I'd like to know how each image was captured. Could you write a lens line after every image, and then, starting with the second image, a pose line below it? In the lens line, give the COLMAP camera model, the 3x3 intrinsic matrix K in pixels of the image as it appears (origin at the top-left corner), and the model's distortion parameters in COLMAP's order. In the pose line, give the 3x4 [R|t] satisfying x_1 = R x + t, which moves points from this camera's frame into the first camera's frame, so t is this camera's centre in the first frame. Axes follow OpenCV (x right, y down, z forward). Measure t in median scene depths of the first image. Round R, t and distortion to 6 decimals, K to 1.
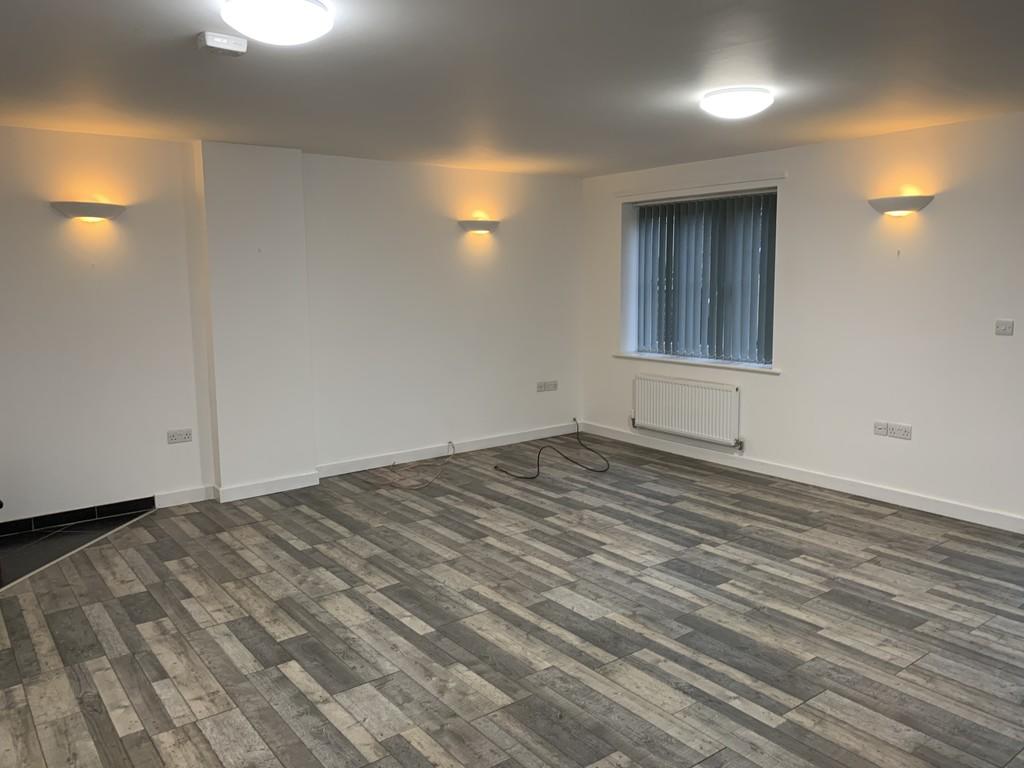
lens RADIAL K [[772.1, 0, 517.2], [0, 772.1, 384.8], [0, 0, 1]] dist [0.031979, -0.023996]
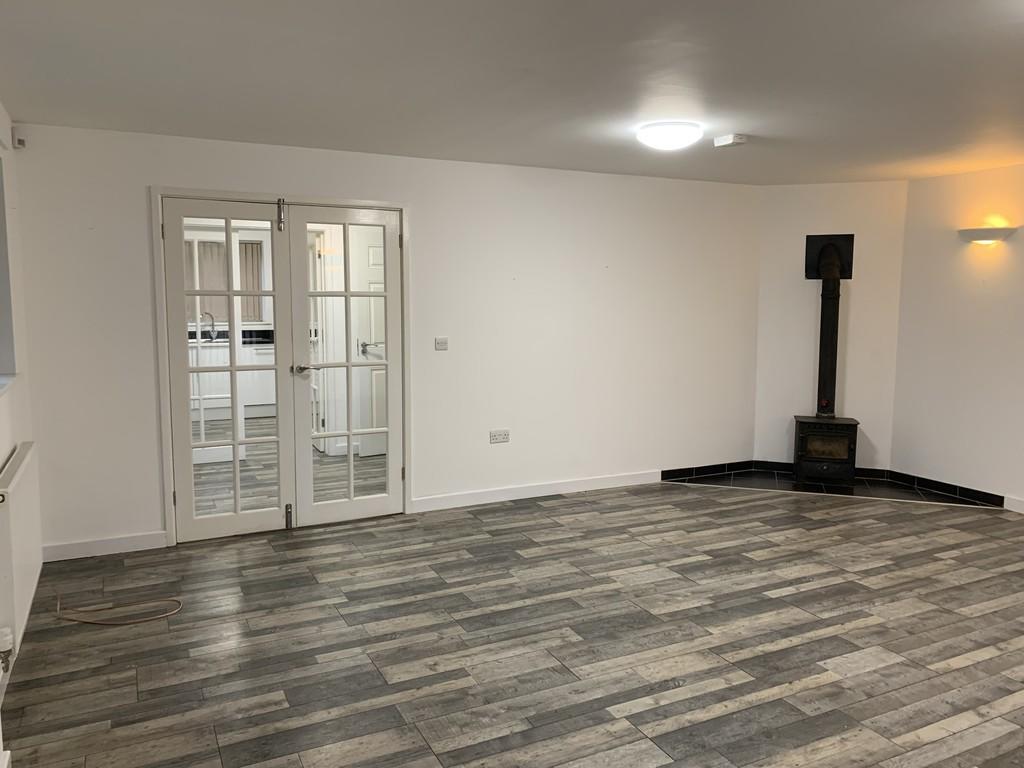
lens RADIAL K [[772.1, 0, 514.5], [0, 772.1, 382.6], [0, 0, 1]] dist [0.031979, -0.023996]
pose [[-0.179671, 0.124162, -0.975860, 1.034647], [-0.143334, 0.978112, 0.150839, -0.114111], [0.973228, 0.166975, -0.157942, 0.742181]]
